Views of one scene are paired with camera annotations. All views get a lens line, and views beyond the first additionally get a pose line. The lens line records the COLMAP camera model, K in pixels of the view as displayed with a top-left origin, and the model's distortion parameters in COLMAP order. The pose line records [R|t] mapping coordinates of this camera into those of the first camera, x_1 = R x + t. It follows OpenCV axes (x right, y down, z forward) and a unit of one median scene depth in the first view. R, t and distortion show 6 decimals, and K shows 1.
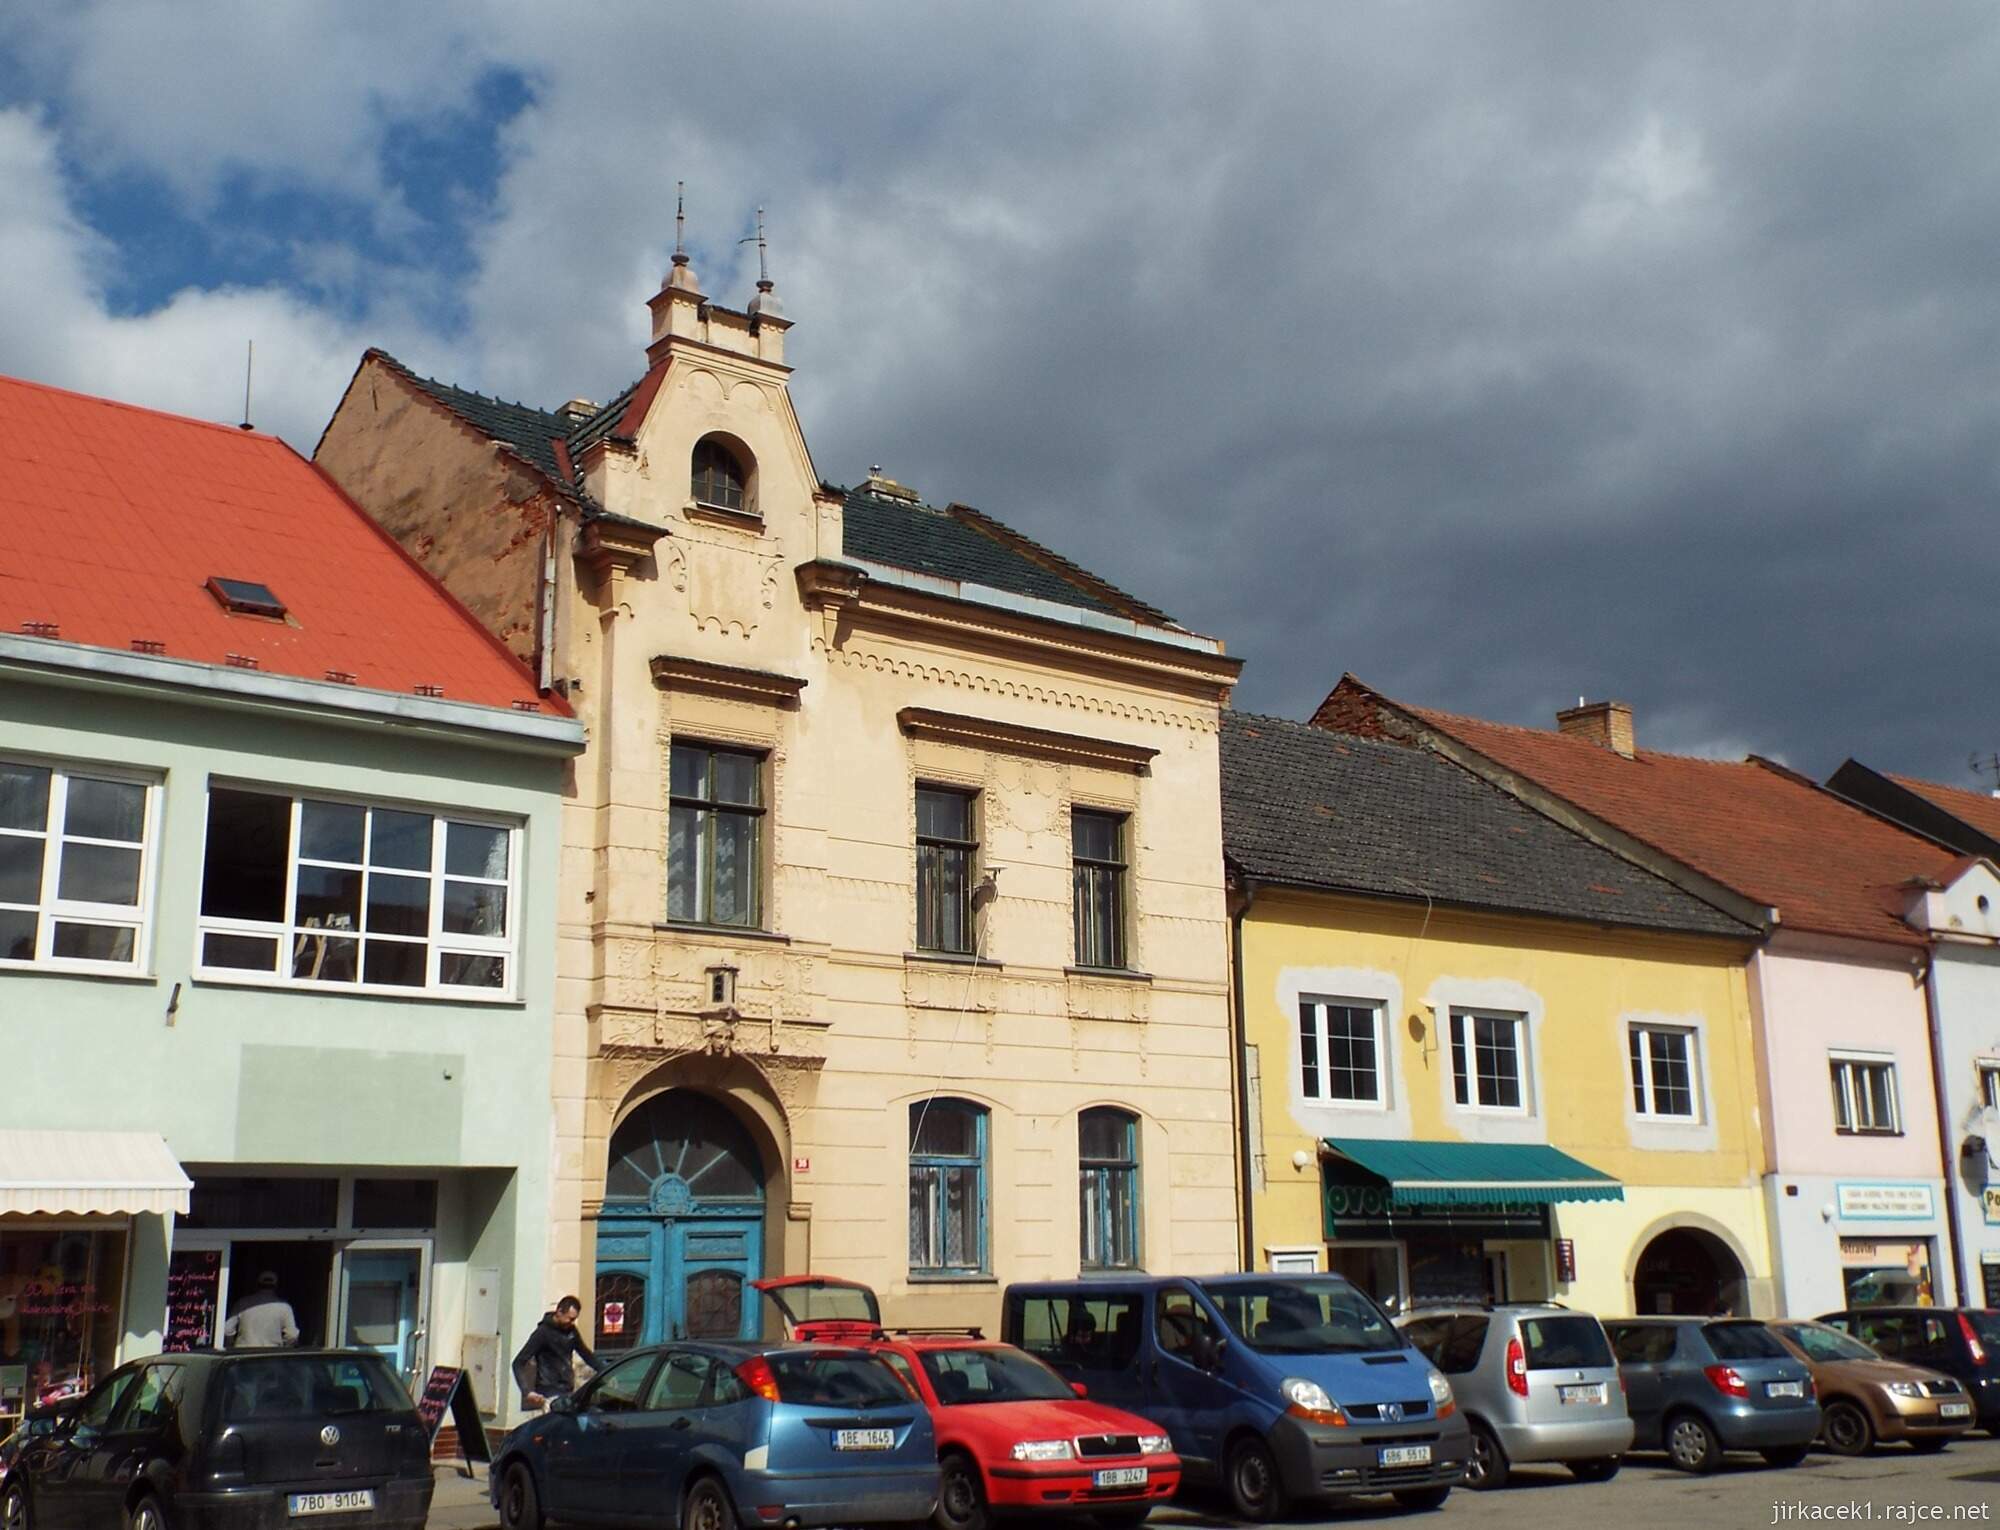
lens RADIAL K [[2155.1, 0, 1000.0], [0, 2155.1, 765.0], [0, 0, 1]] dist [0.004393, 0.002433]
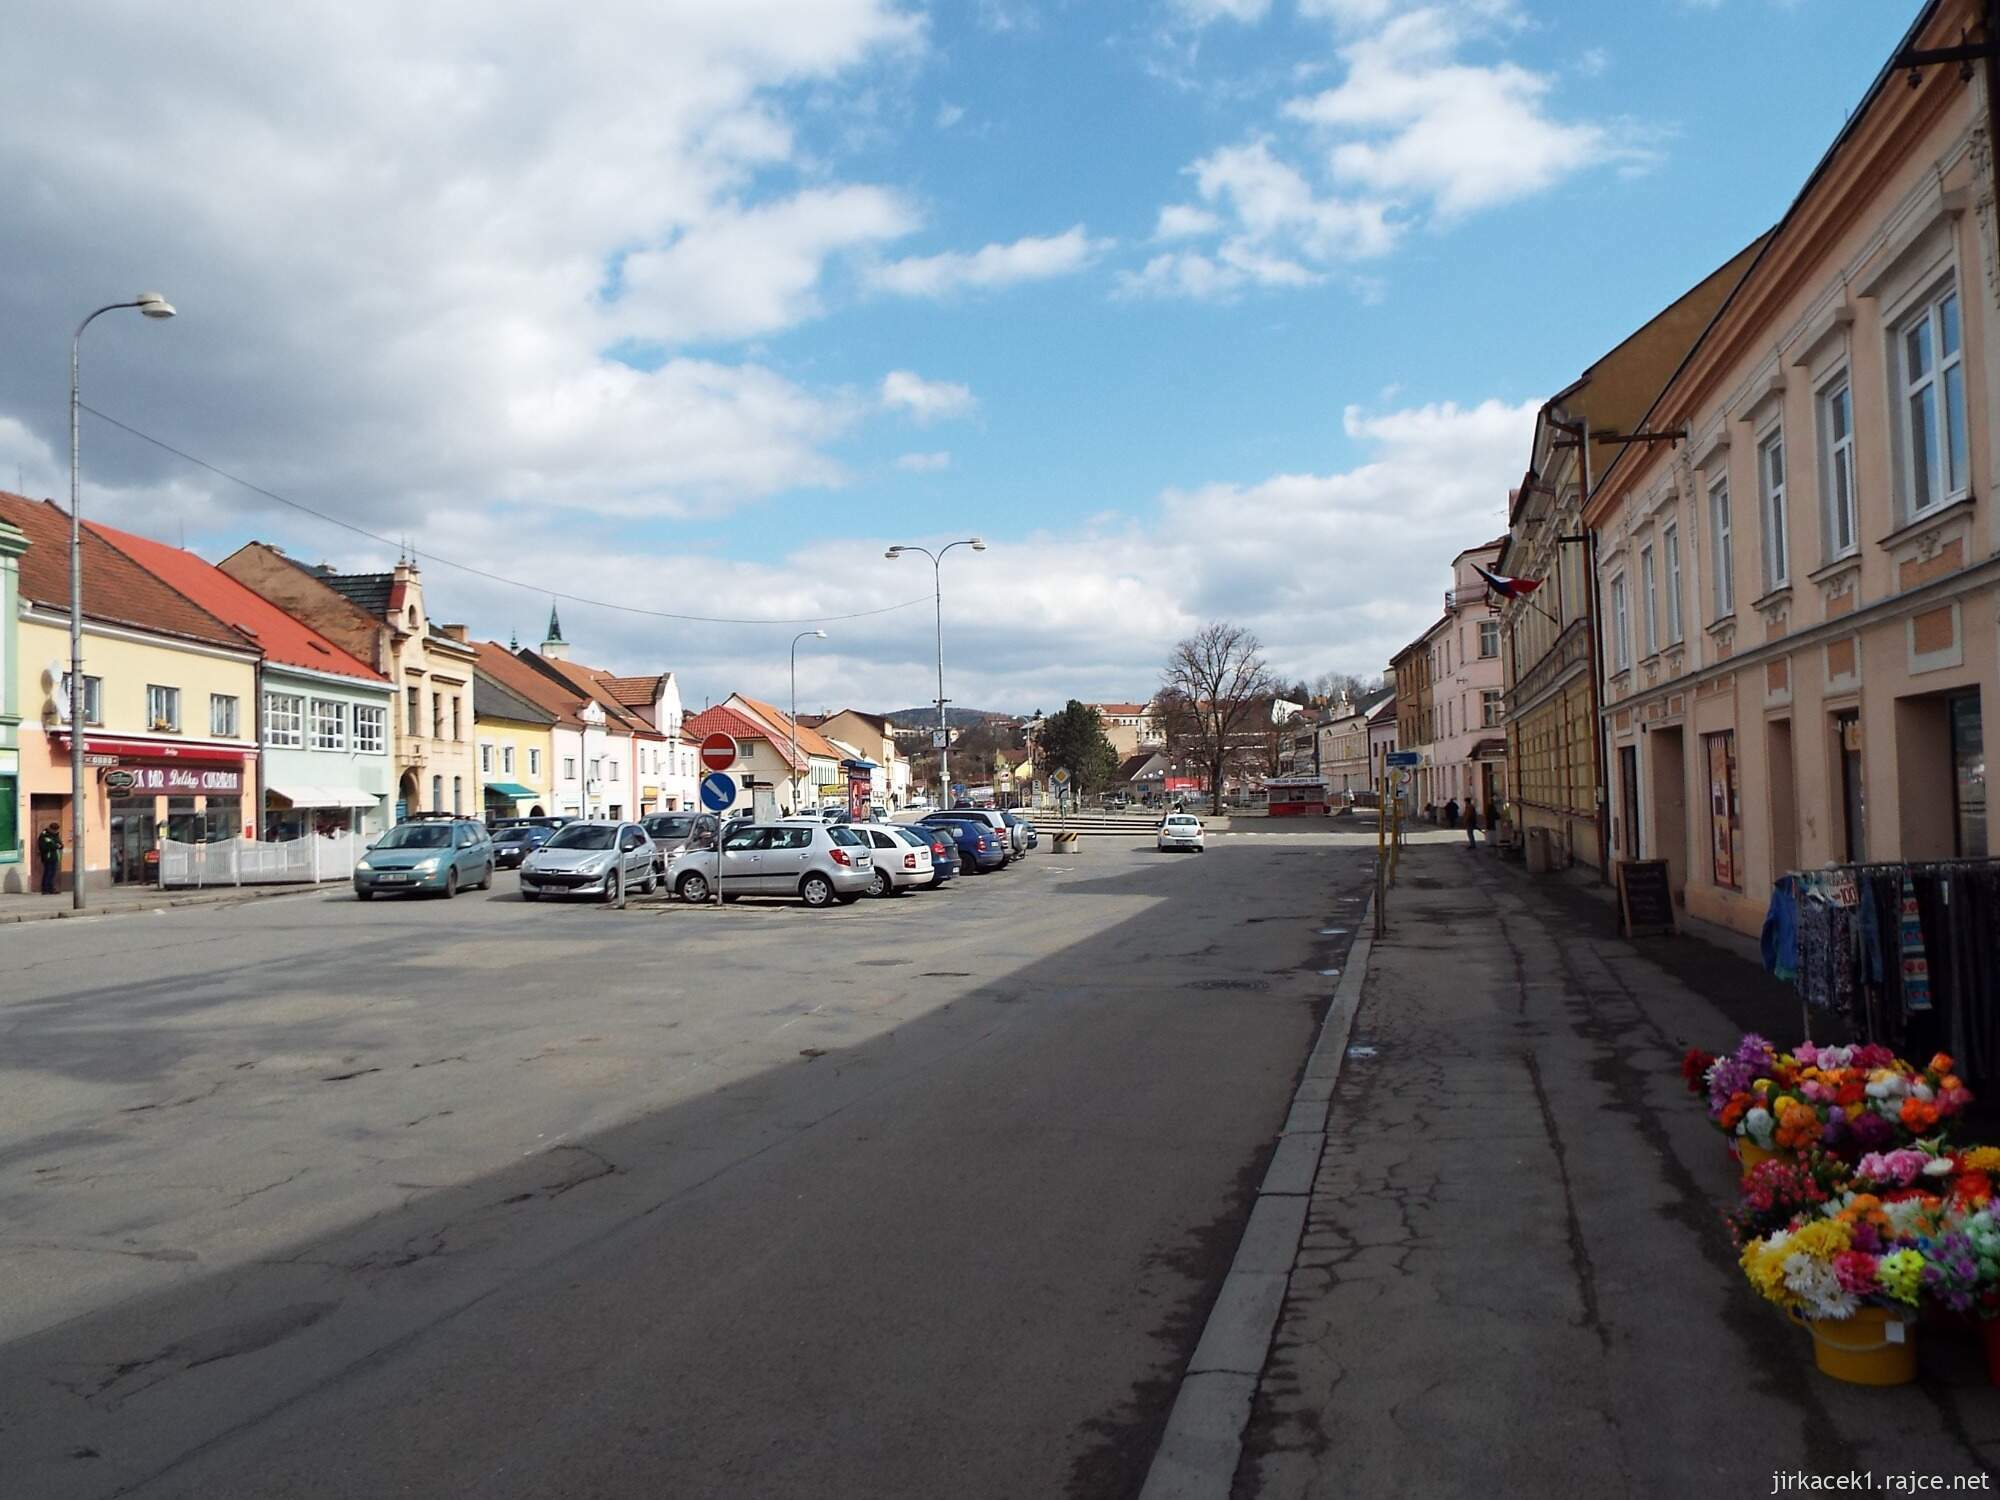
lens RADIAL K [[1410.9, 0, 1000.0], [0, 1410.9, 750.0], [0, 0, 1]] dist [0.000039, -0.000023]
pose [[0.602440, 0.024566, 0.797786, -1.412636], [-0.166070, 0.981510, 0.095183, -0.295760], [-0.780697, -0.189830, 0.595380, -1.283384]]
